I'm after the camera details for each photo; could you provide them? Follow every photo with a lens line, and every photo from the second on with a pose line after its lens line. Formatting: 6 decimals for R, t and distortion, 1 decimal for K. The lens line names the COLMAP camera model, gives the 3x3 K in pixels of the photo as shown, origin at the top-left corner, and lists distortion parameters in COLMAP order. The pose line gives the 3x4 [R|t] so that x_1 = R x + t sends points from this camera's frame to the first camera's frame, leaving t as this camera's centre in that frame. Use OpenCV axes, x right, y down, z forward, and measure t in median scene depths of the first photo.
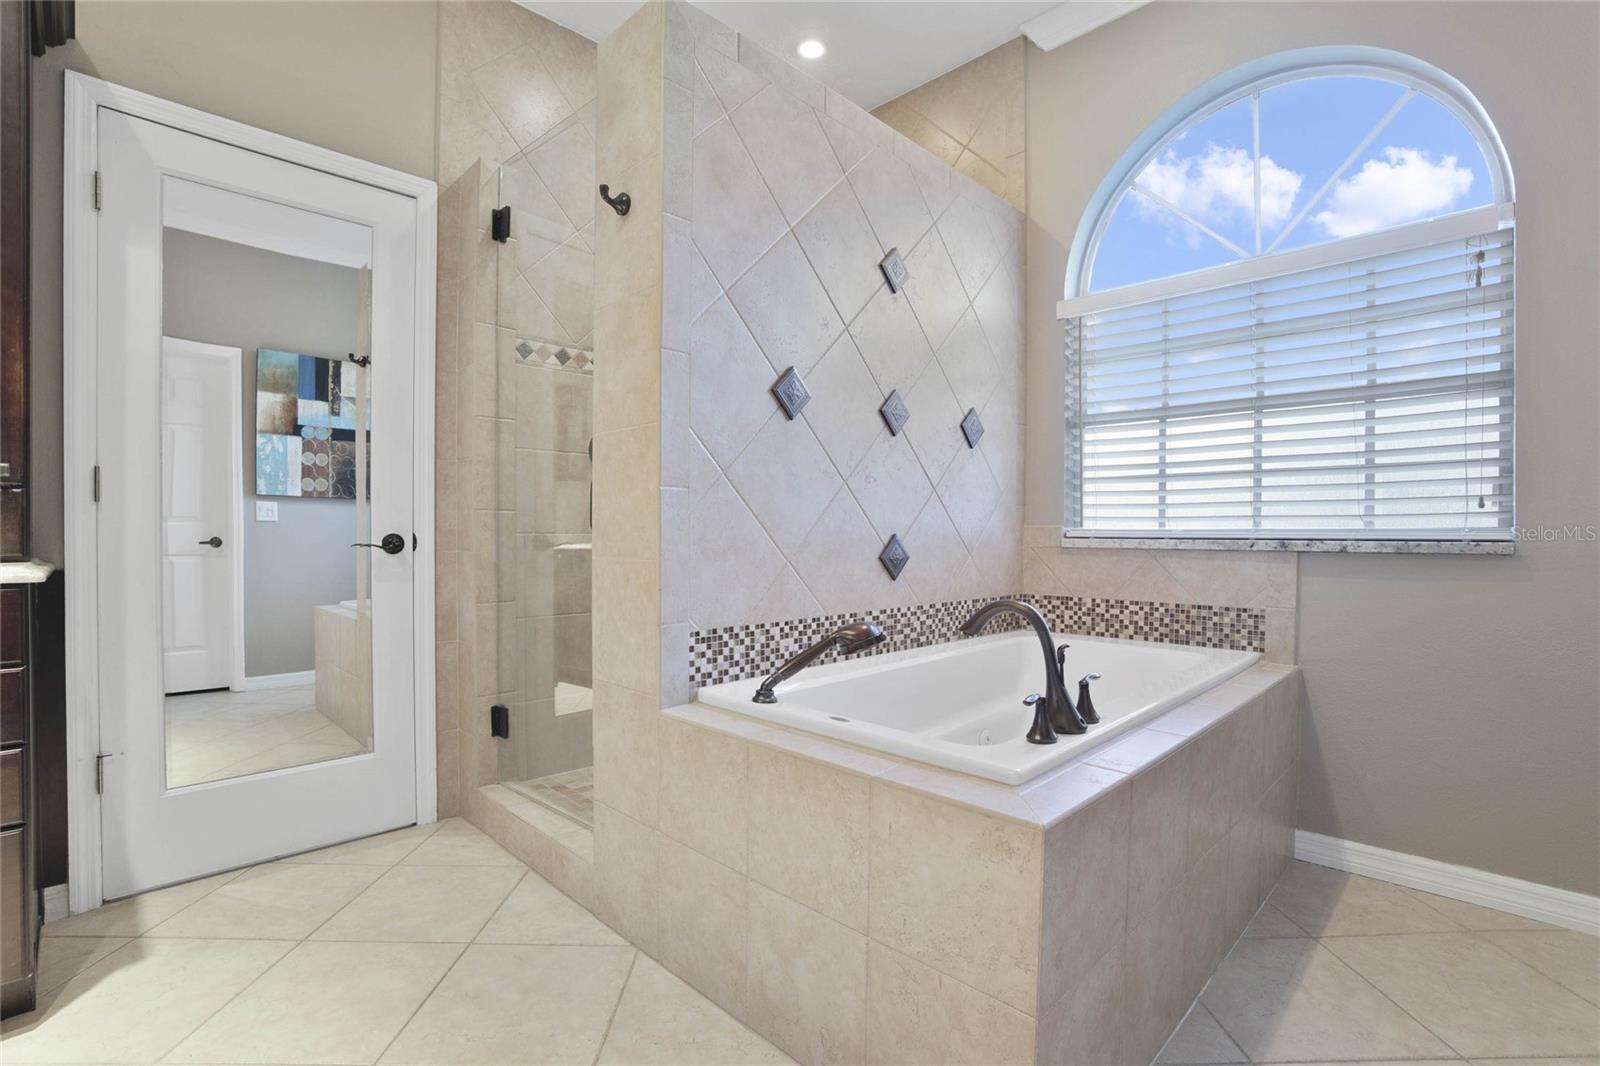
lens RADIAL K [[730.4, 0, 807.4], [0, 730.4, 532.7], [0, 0, 1]] dist [-0.066958, 0.023173]
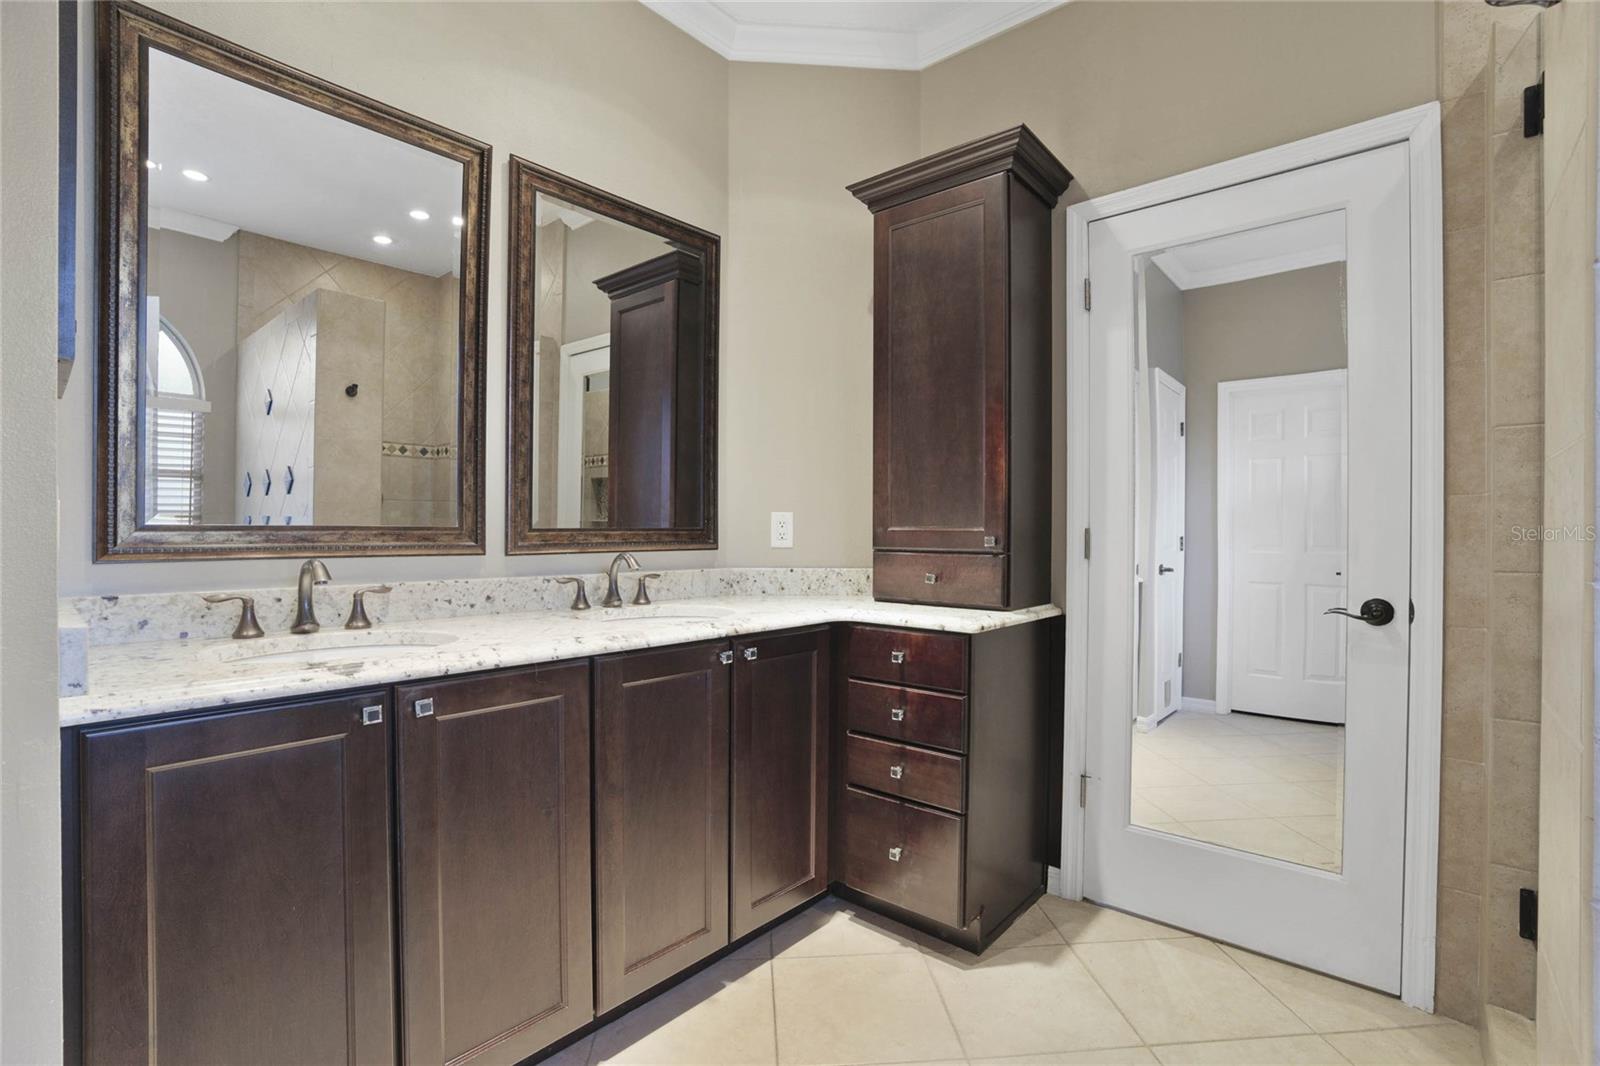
lens RADIAL K [[730.4, 0, 807.4], [0, 730.4, 532.7], [0, 0, 1]] dist [-0.066958, 0.023173]
pose [[0.065743, -0.004586, -0.997826, 0.139965], [-0.006363, 0.999967, -0.005015, -0.067485], [0.997816, 0.006679, 0.065712, 0.388231]]
